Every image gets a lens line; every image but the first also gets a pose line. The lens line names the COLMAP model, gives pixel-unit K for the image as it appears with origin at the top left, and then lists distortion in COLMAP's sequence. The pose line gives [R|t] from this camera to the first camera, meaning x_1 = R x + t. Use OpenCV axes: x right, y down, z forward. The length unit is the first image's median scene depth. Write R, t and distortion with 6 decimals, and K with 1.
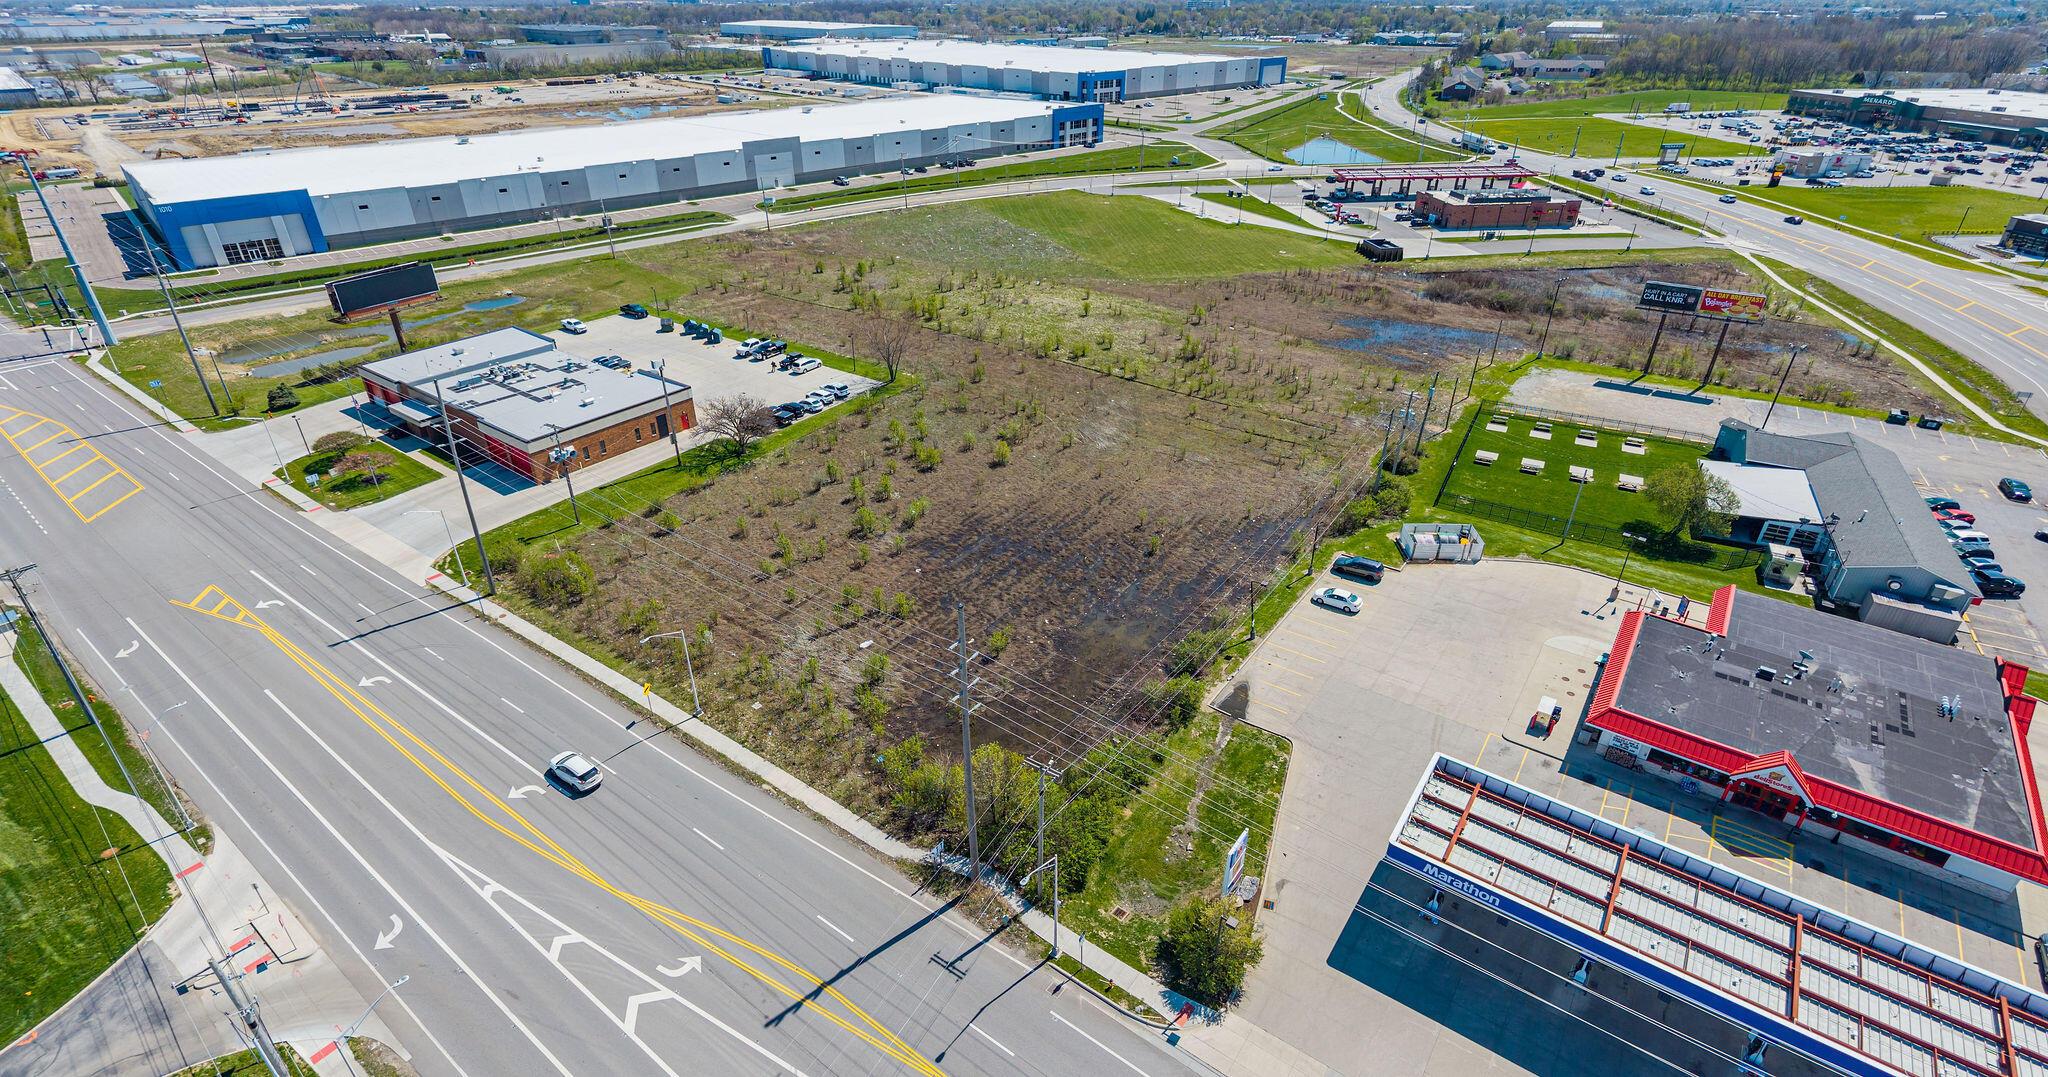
lens RADIAL K [[970.7, 0, 1010.2], [0, 970.7, 545.1], [0, 0, 1]] dist [0.010304, -0.000726]
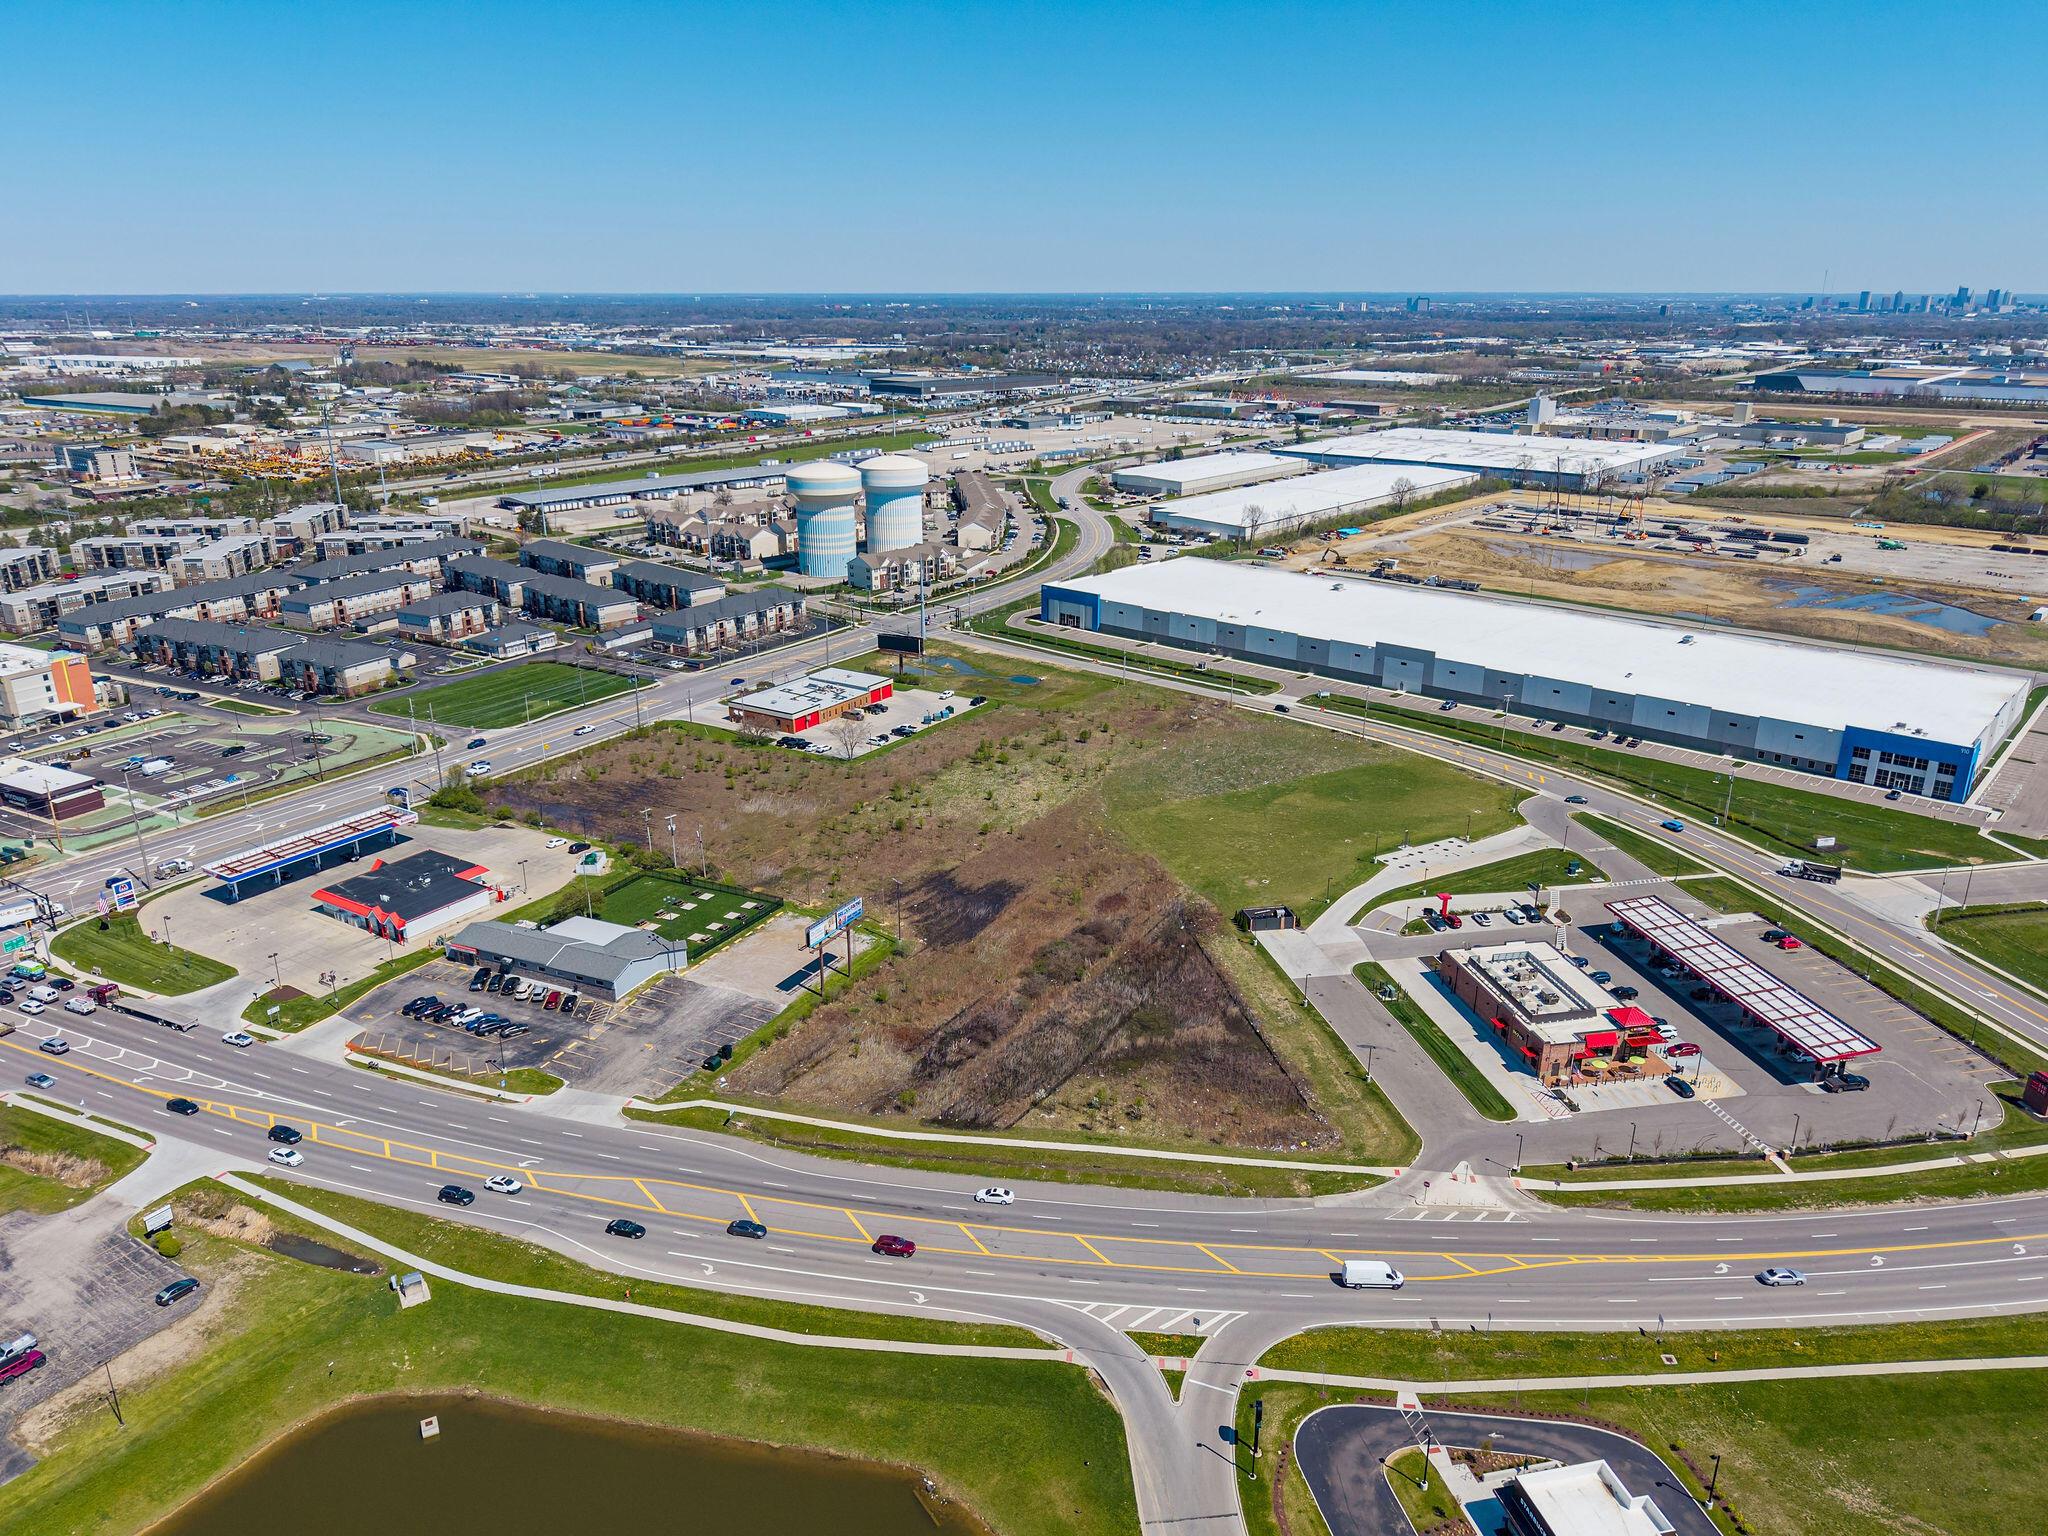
lens RADIAL K [[1375.9, 0, 1024.0], [0, 1375.9, 768.0], [0, 0, 1]] dist [0.082252, -0.100892]
pose [[0.083215, 0.330072, -0.940281, 2.068968], [-0.495658, 0.832271, 0.248291, -0.865049], [0.864522, 0.445396, 0.232861, 0.678714]]
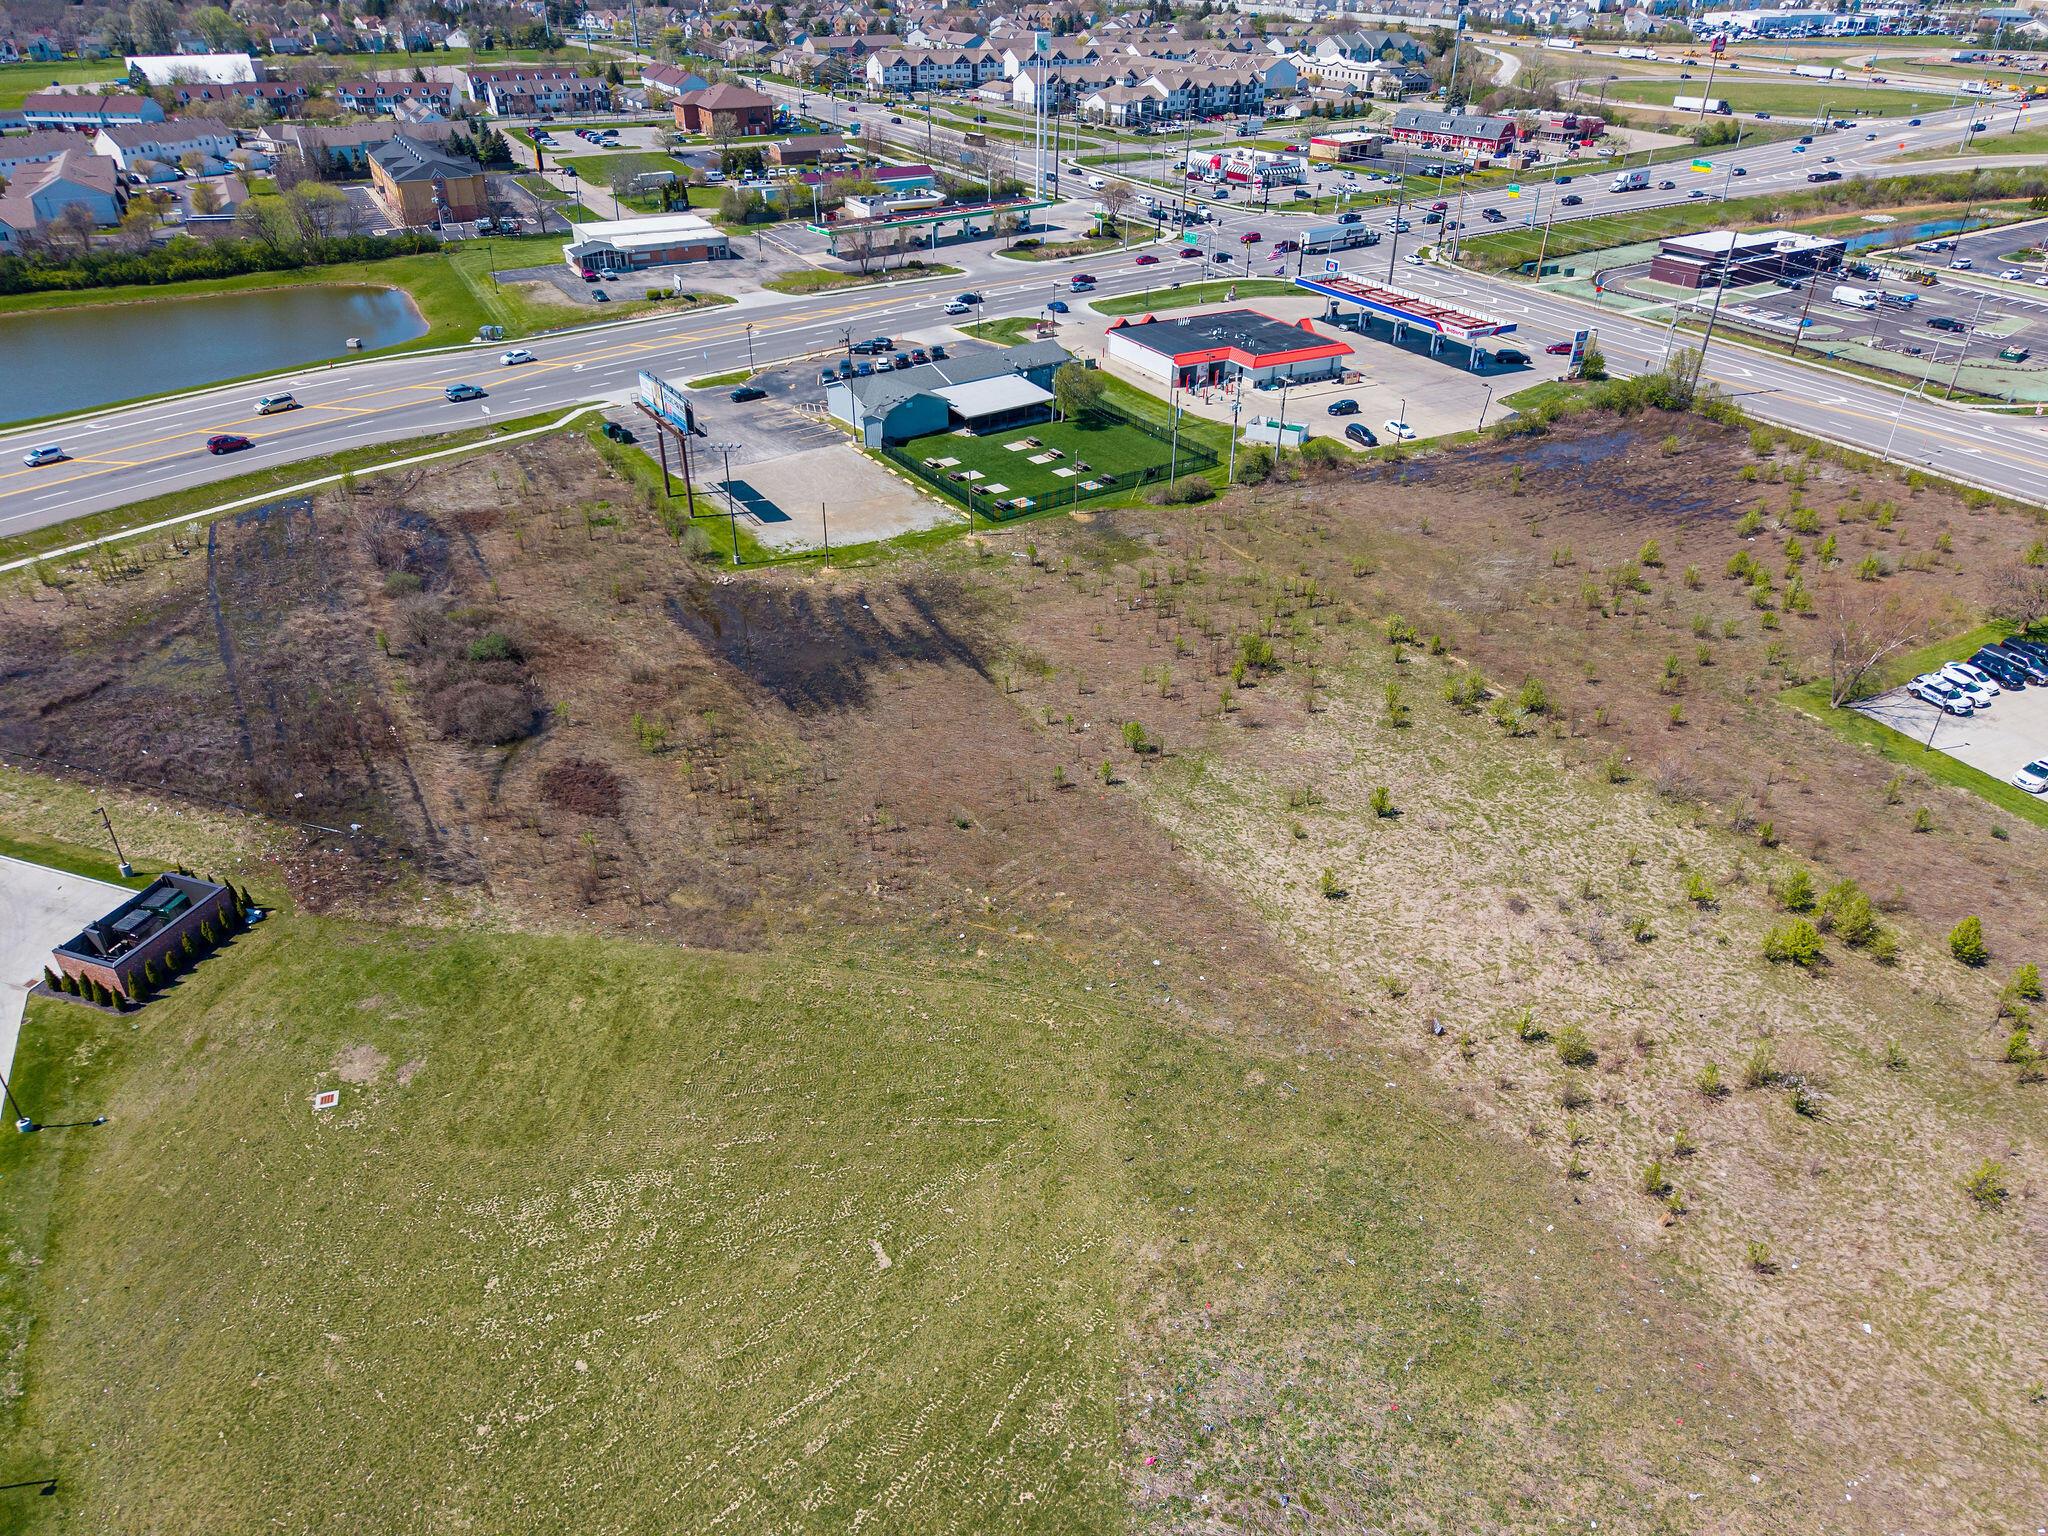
lens RADIAL K [[1381.2, 0, 1007.4], [0, 1381.2, 767.5], [0, 0, 1]] dist [0.002000, -0.006774]
pose [[-0.904798, -0.221667, 0.363598, 0.016011], [0.211996, 0.506041, 0.836050, -0.883824], [-0.369320, 0.833538, -0.410873, 1.470410]]
